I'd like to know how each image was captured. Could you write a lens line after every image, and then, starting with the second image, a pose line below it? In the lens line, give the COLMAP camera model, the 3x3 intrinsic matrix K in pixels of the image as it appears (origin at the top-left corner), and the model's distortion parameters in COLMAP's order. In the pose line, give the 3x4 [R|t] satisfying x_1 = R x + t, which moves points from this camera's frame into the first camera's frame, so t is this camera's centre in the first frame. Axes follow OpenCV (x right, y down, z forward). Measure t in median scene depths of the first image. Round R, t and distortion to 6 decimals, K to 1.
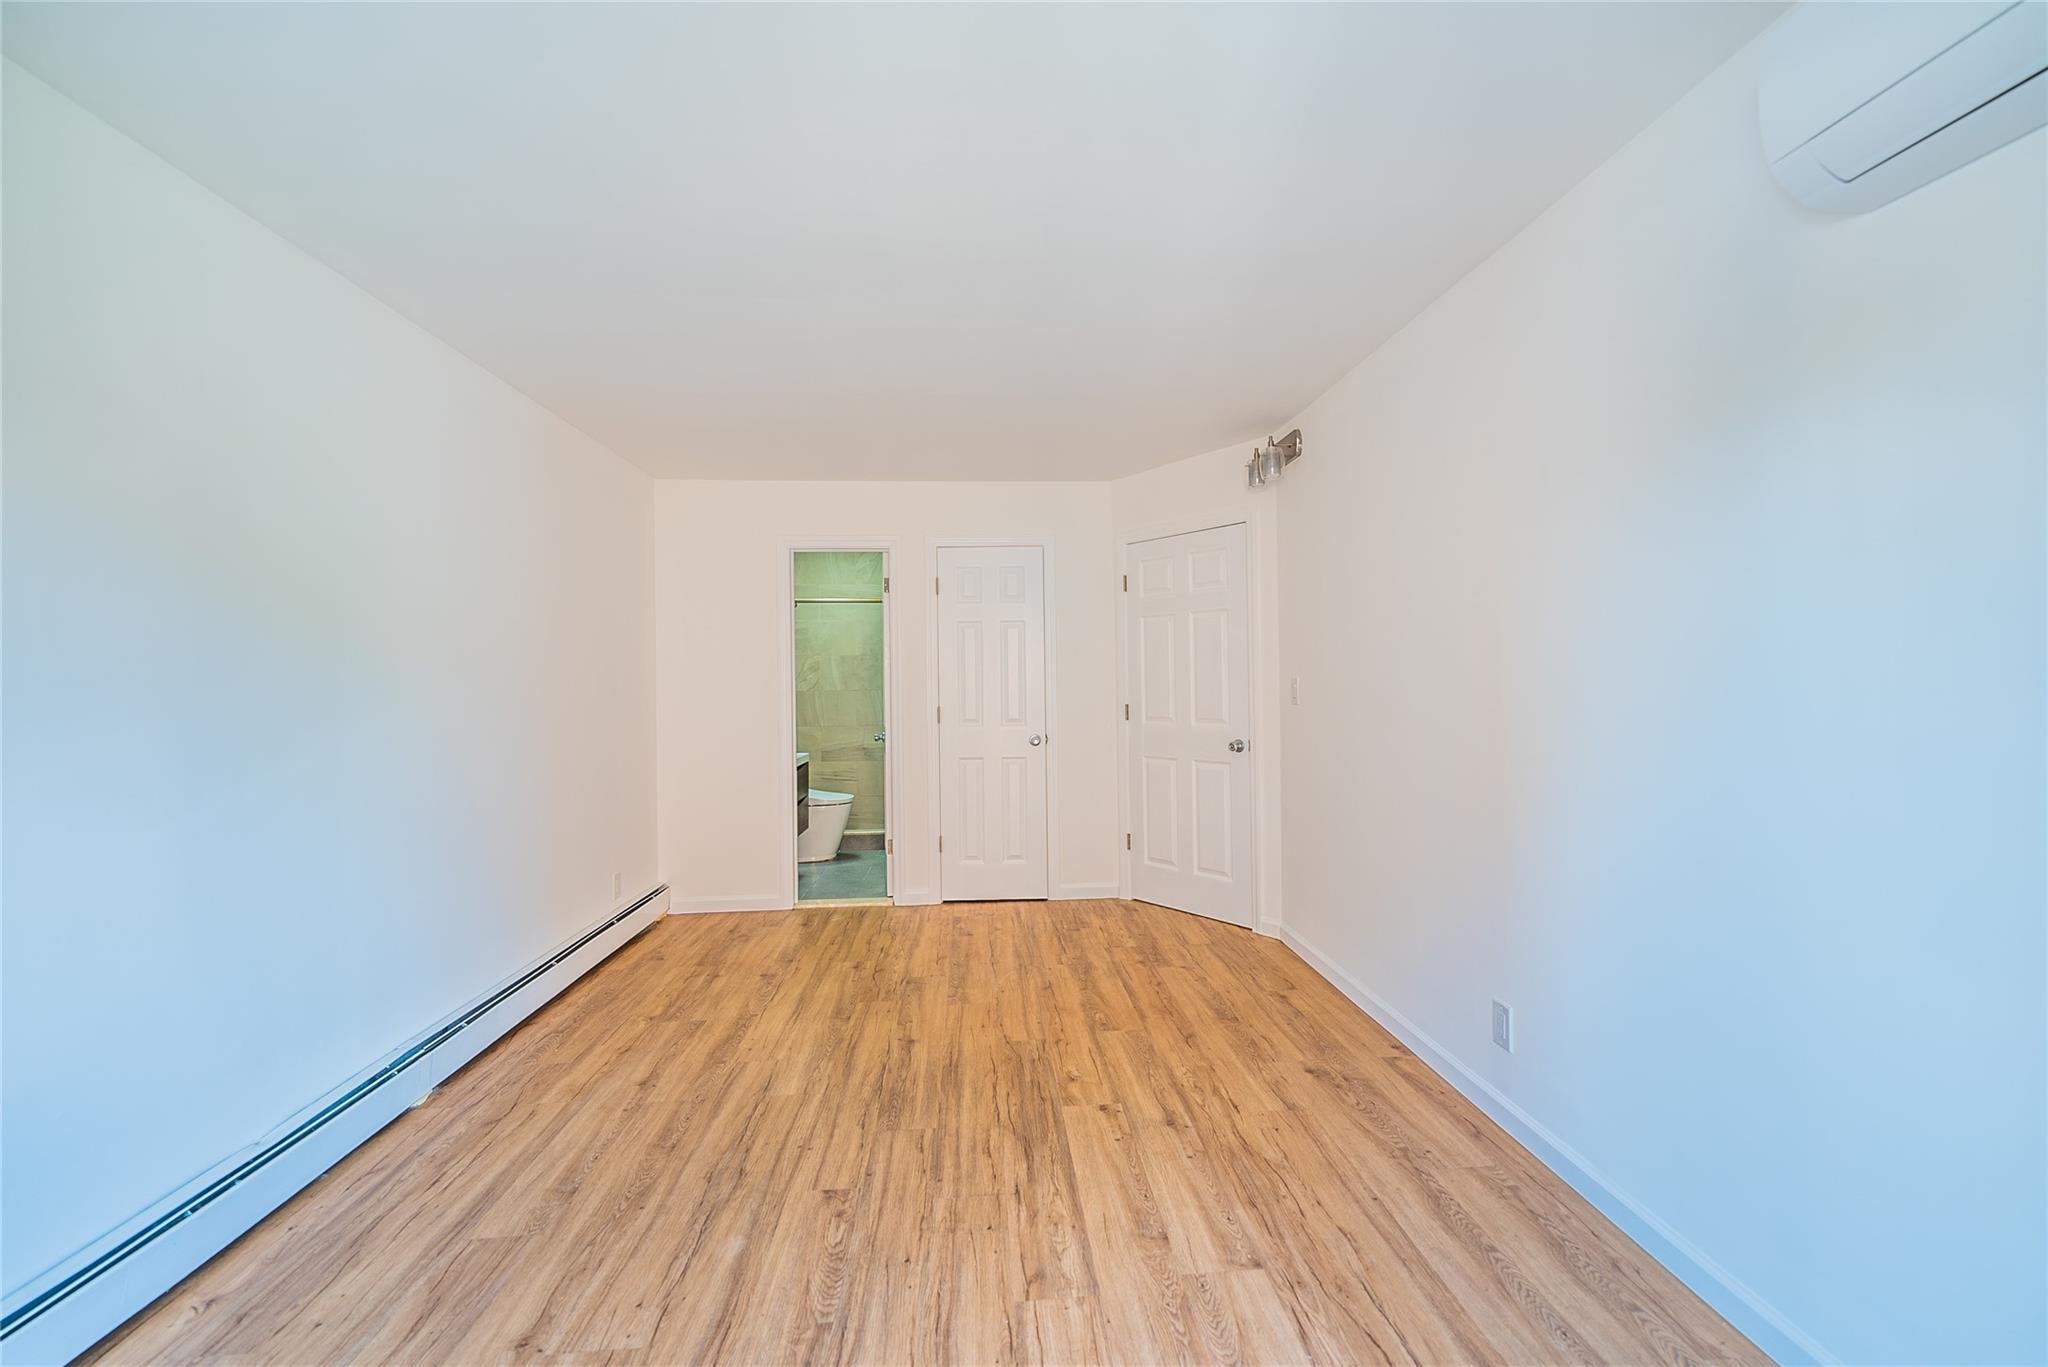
lens RADIAL K [[831.0, 0, 1025.6], [0, 831.0, 677.7], [0, 0, 1]] dist [0.002790, 0.000136]
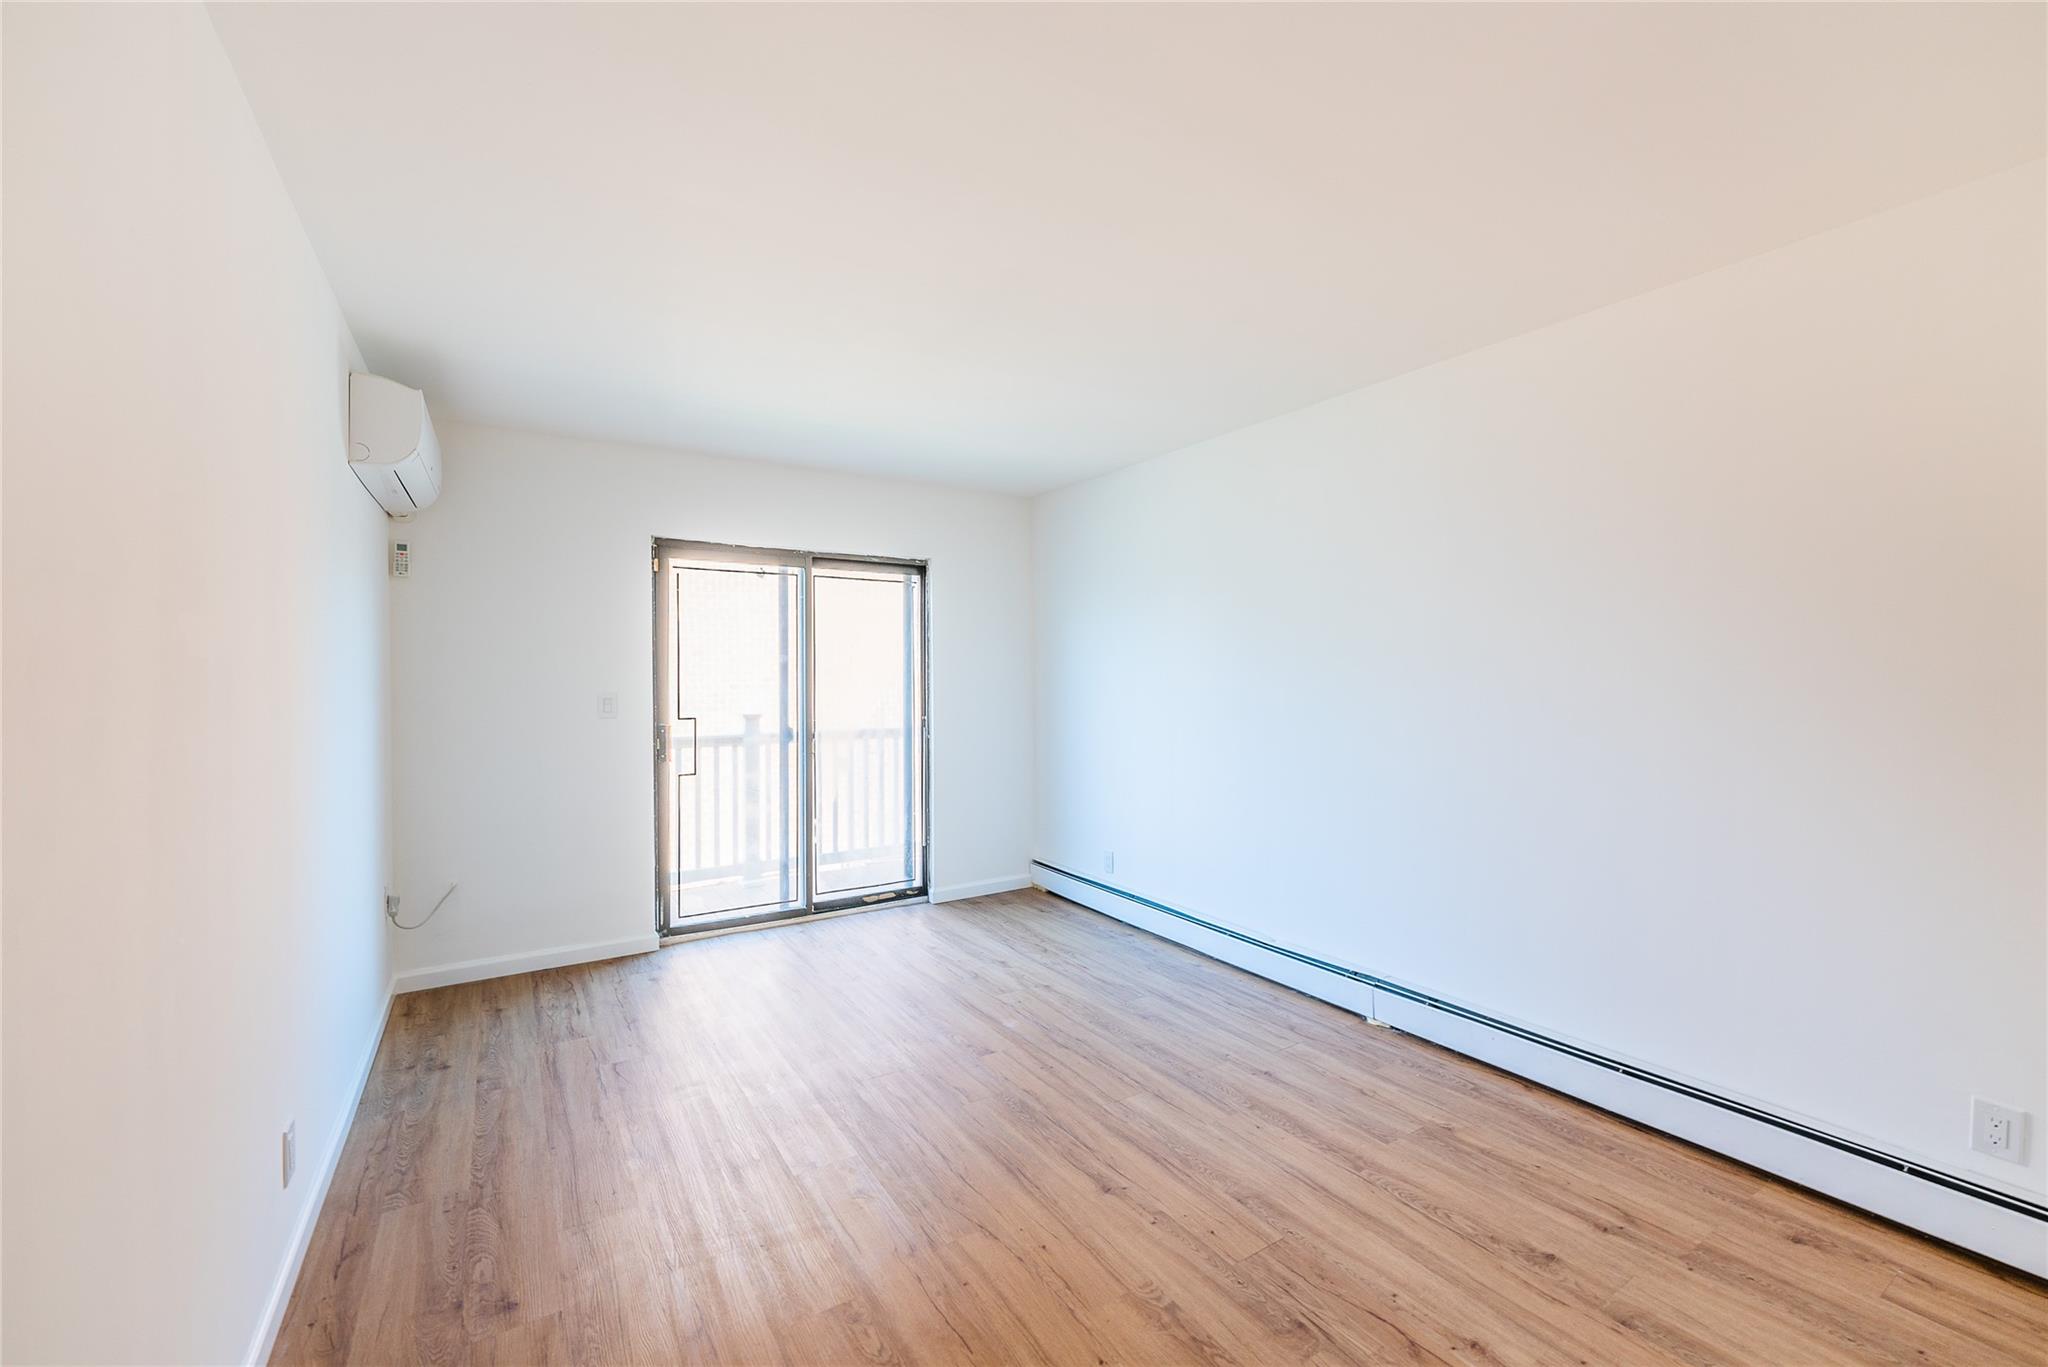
lens RADIAL K [[822.4, 0, 1031.6], [0, 822.4, 684.1], [0, 0, 1]] dist [0.001415, 0.000233]
pose [[-0.876064, 0.023576, -0.481618, 0.274580], [0.021191, 0.999721, 0.010392, -0.014837], [0.481729, -0.001102, -0.876319, 1.716831]]
